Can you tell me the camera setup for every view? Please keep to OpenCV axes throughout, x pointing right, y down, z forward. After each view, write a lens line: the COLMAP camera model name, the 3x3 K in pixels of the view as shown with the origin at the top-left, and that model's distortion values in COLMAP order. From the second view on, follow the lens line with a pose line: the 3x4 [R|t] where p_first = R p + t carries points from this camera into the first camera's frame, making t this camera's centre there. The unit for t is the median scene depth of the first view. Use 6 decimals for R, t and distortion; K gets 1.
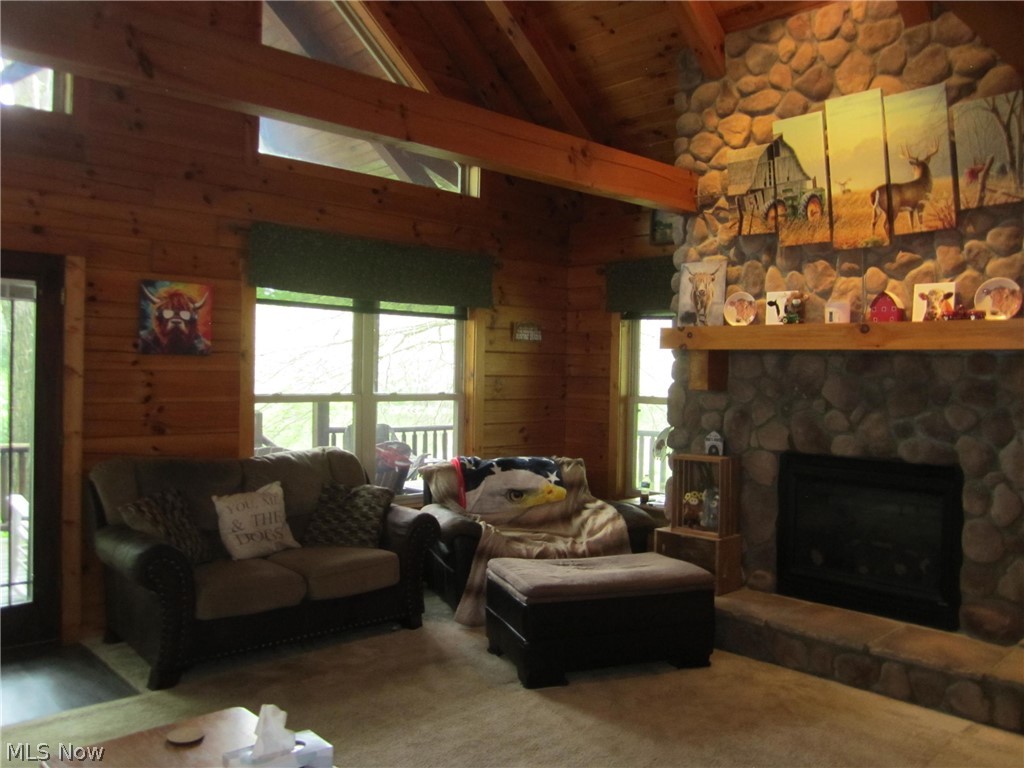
lens RADIAL K [[845.4, 0, 505.3], [0, 845.4, 379.6], [0, 0, 1]] dist [-0.061333, 0.023588]
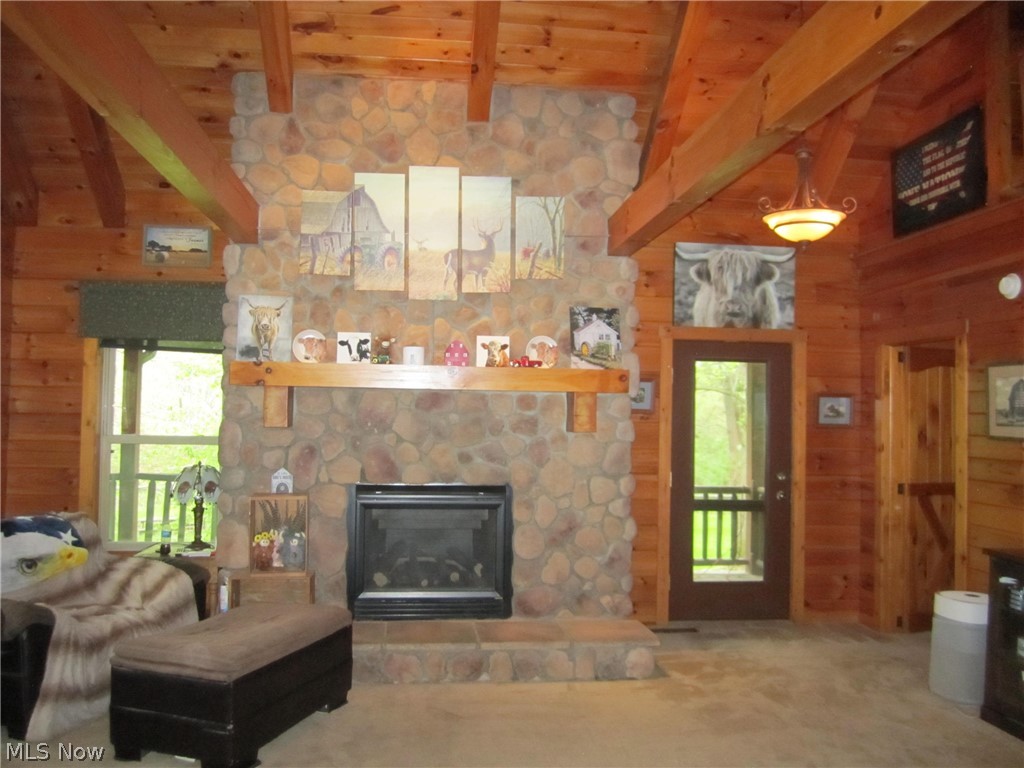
lens RADIAL K [[847.2, 0, 514.1], [0, 847.2, 380.3], [0, 0, 1]] dist [-0.062108, 0.013658]
pose [[0.595735, 0.023986, 0.802823, -0.412791], [0.006883, 0.999365, -0.034966, -0.006094], [-0.803152, 0.026357, 0.595191, 0.209275]]
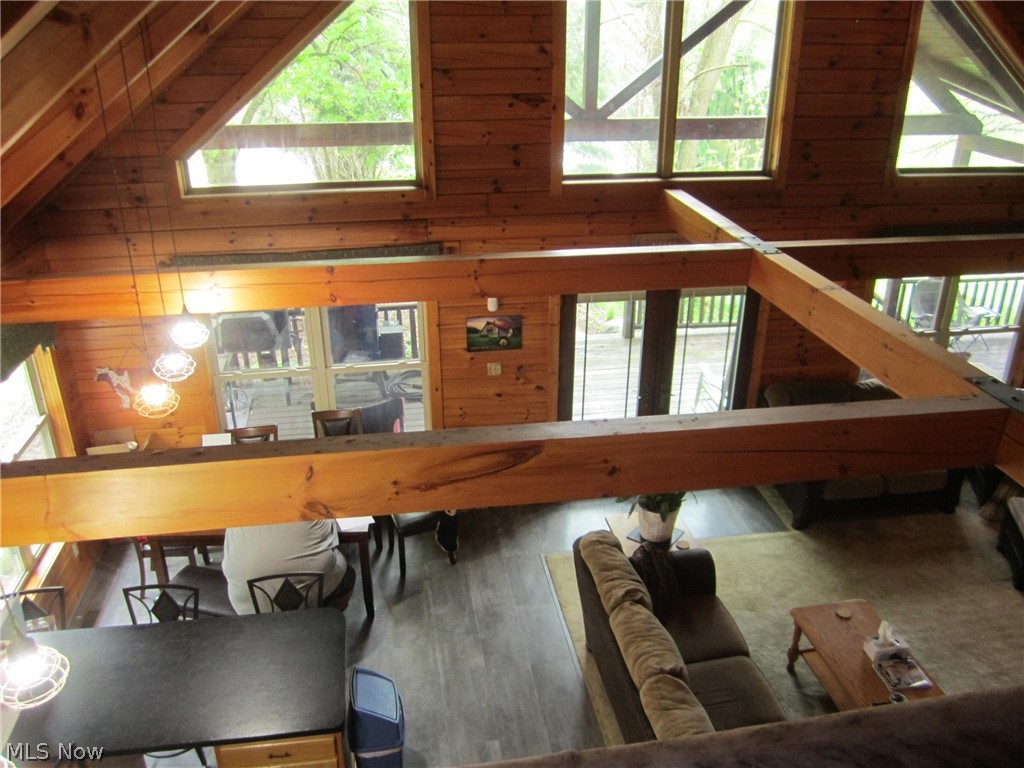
lens RADIAL K [[847.2, 0, 514.1], [0, 847.2, 380.3], [0, 0, 1]] dist [-0.062108, 0.013658]
pose [[0.829238, 0.214242, -0.516201, -0.034263], [0.006207, 0.920023, 0.391815, -0.550217], [0.558861, -0.328112, 0.761589, -0.555476]]
